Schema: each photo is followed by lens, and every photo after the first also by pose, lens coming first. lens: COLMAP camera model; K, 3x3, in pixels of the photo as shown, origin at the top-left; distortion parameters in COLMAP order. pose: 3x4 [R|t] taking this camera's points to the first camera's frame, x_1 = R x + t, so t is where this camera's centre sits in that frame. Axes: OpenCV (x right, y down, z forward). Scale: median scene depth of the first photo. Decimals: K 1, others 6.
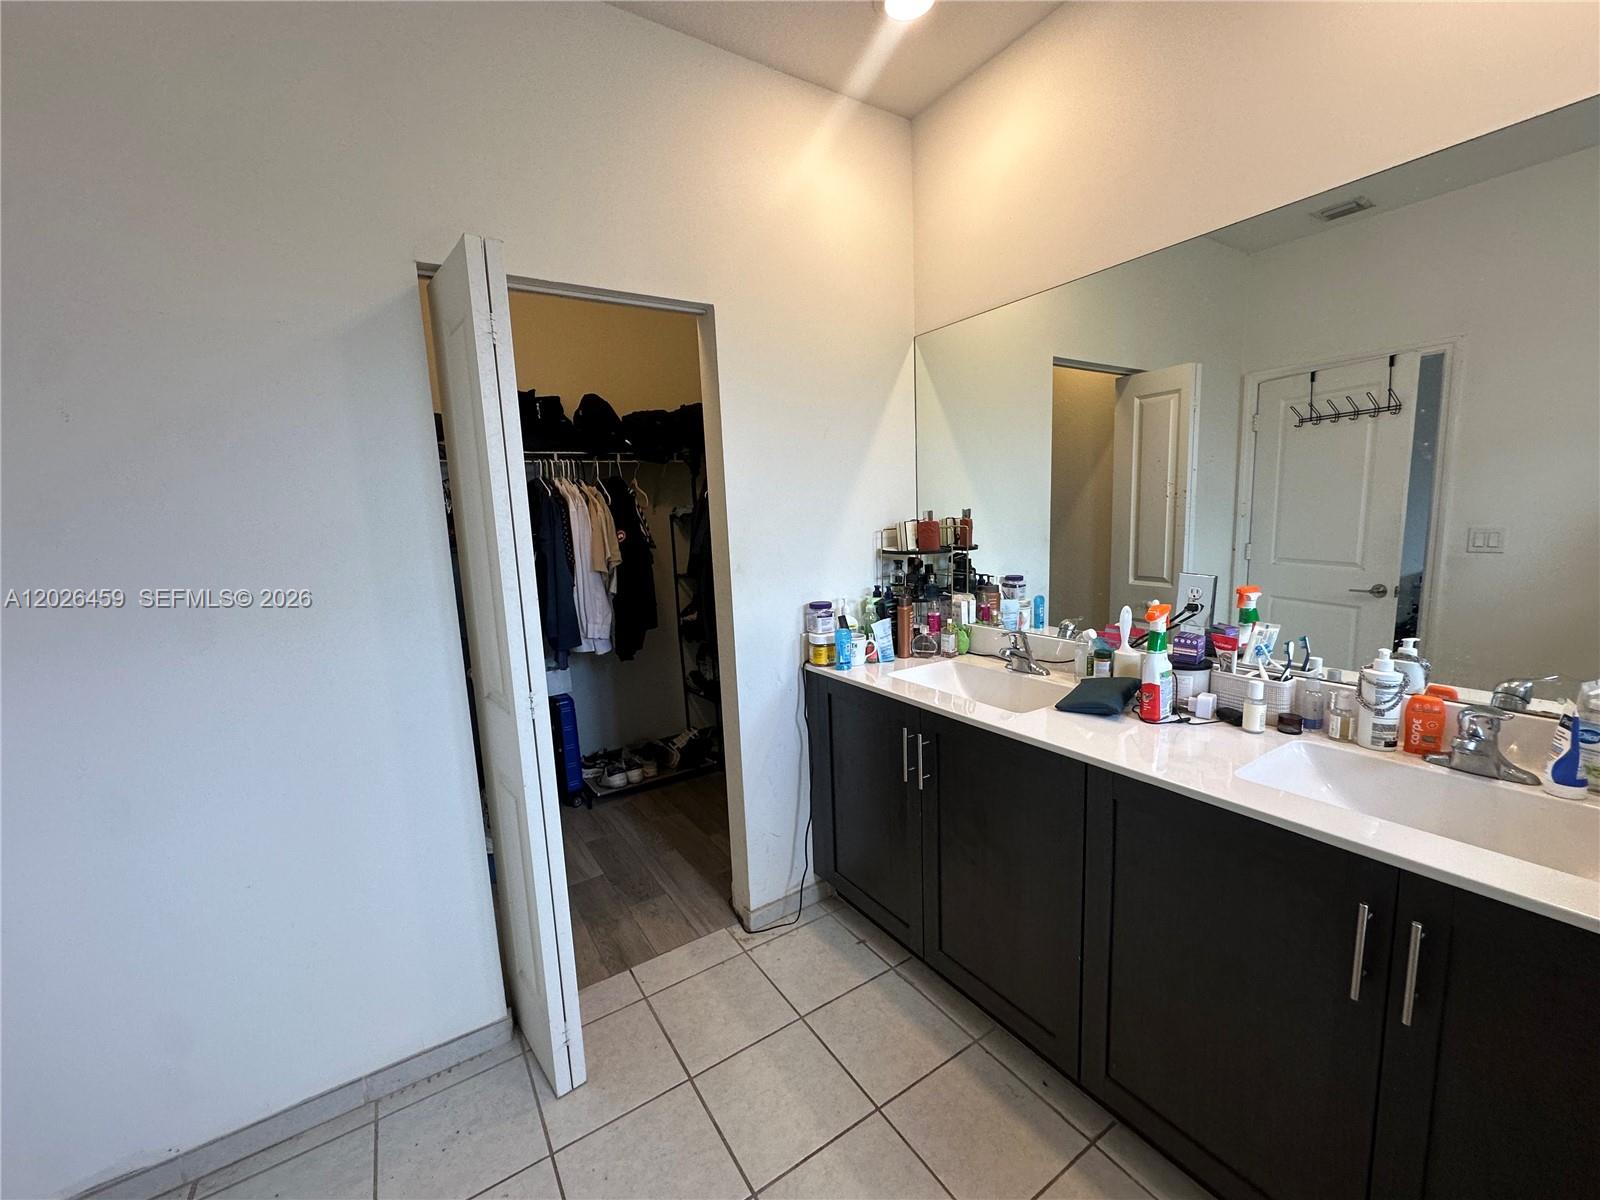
lens RADIAL K [[639.1, 0, 799.3], [0, 639.1, 601.5], [0, 0, 1]] dist [-0.004341, 0.000545]
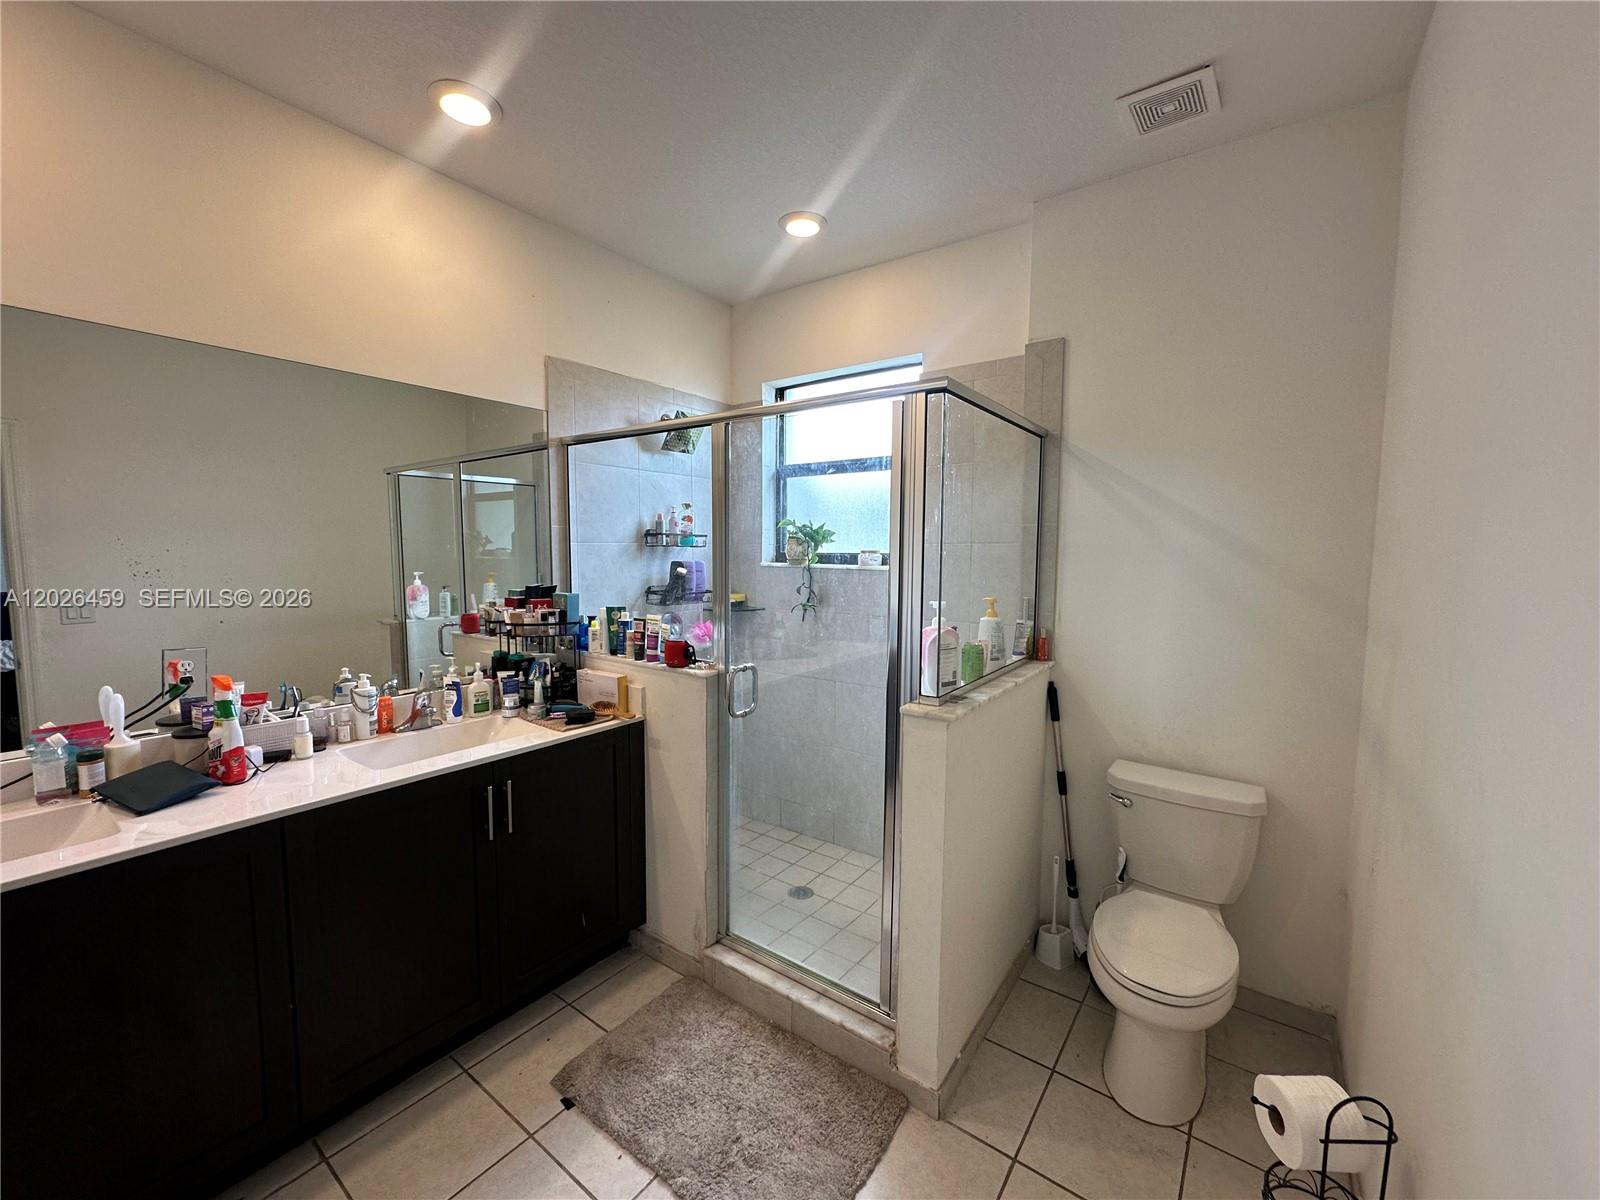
lens RADIAL K [[639.1, 0, 799.3], [0, 639.1, 601.5], [0, 0, 1]] dist [-0.004341, 0.000545]
pose [[-0.347474, -0.037094, 0.936956, -0.835983], [0.142977, 0.985437, 0.092037, -0.083632], [-0.926725, 0.165943, -0.337110, 0.465677]]
